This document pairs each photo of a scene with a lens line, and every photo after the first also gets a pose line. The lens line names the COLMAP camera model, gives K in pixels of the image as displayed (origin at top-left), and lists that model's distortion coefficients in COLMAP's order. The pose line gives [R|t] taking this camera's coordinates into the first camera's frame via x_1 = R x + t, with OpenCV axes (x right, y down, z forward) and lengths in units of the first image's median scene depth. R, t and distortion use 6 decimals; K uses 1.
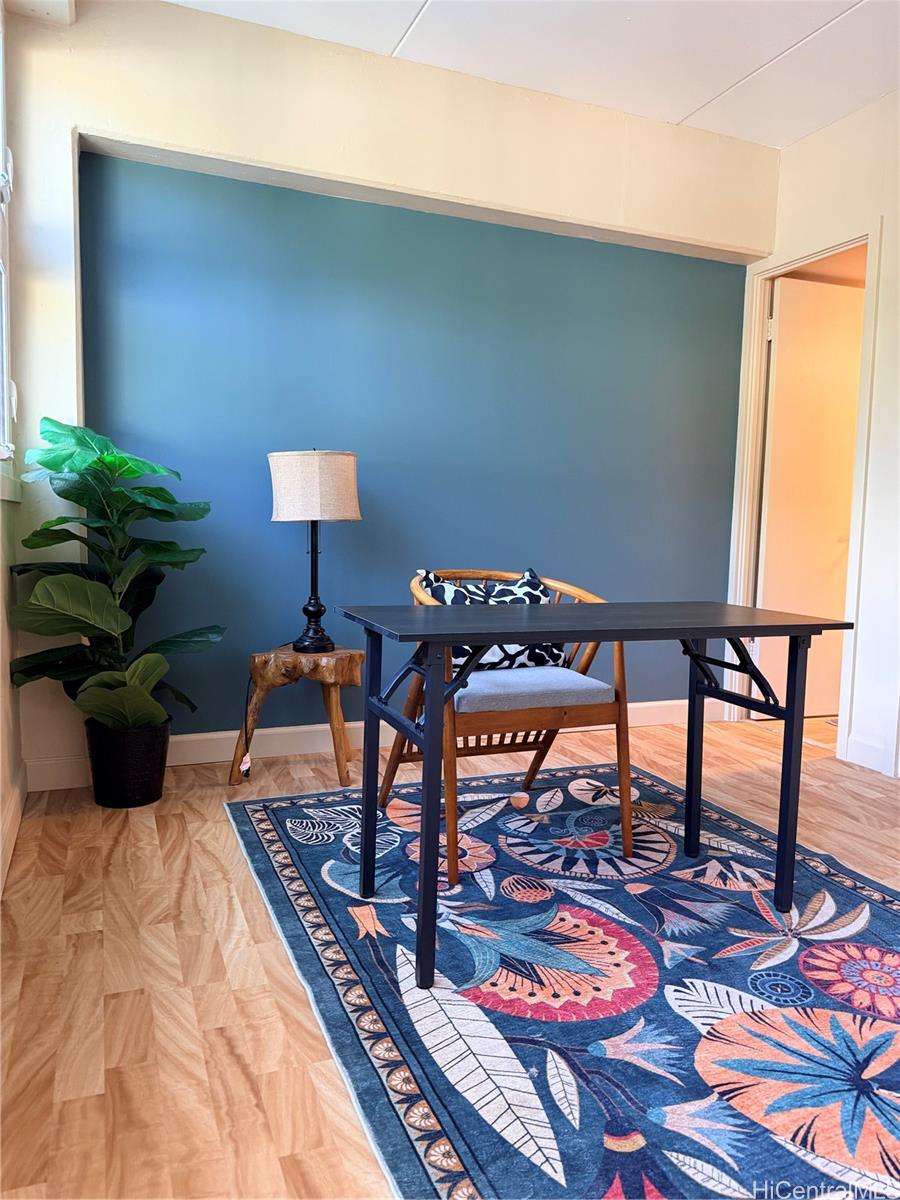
lens RADIAL K [[857.4, 0, 450.9], [0, 857.4, 594.5], [0, 0, 1]] dist [0.044663, -0.050099]
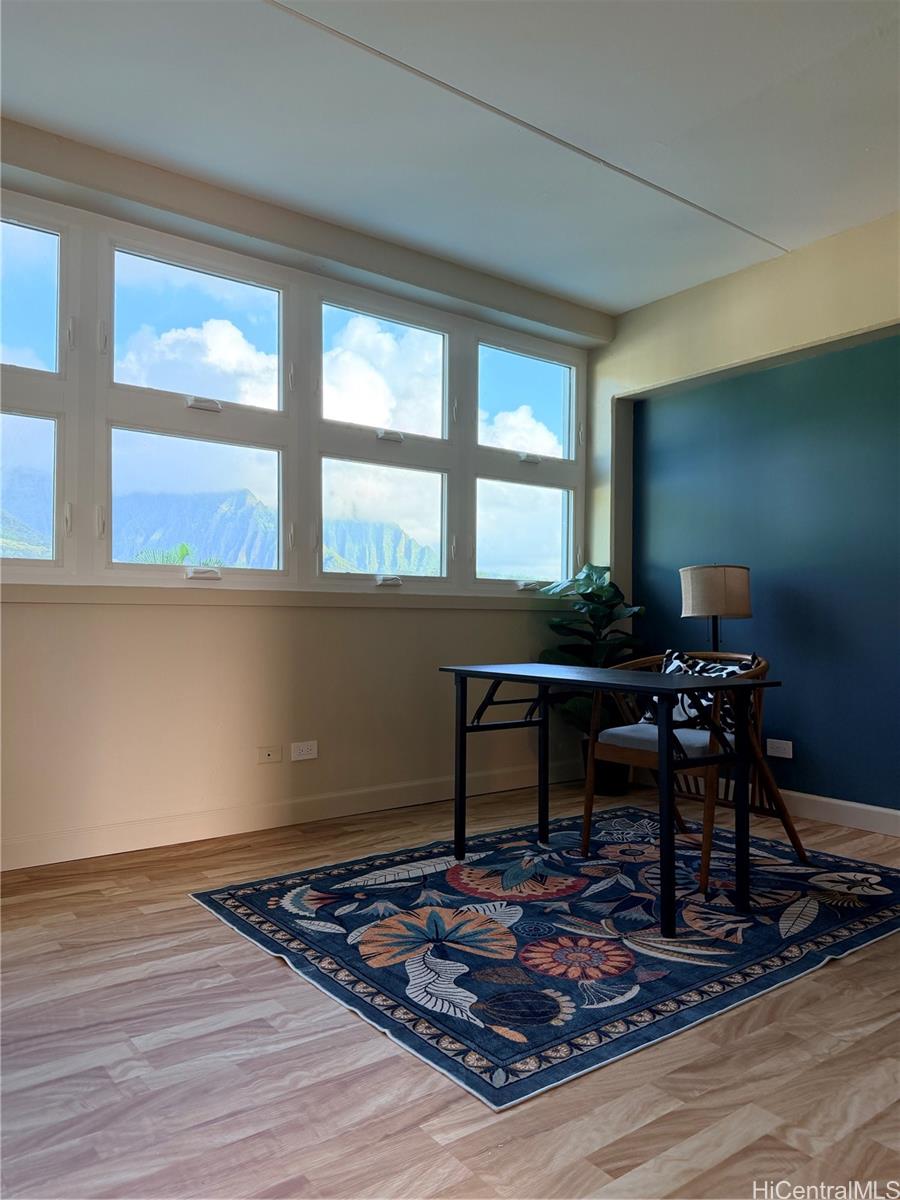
lens RADIAL K [[857.4, 0, 451.0], [0, 857.4, 610.2], [0, 0, 1]] dist [0.044663, -0.050099]
pose [[0.237403, -0.037589, -0.970684, 1.574601], [-0.090089, 0.994093, -0.060528, 0.029404], [0.967225, 0.101818, 0.232614, 0.439918]]
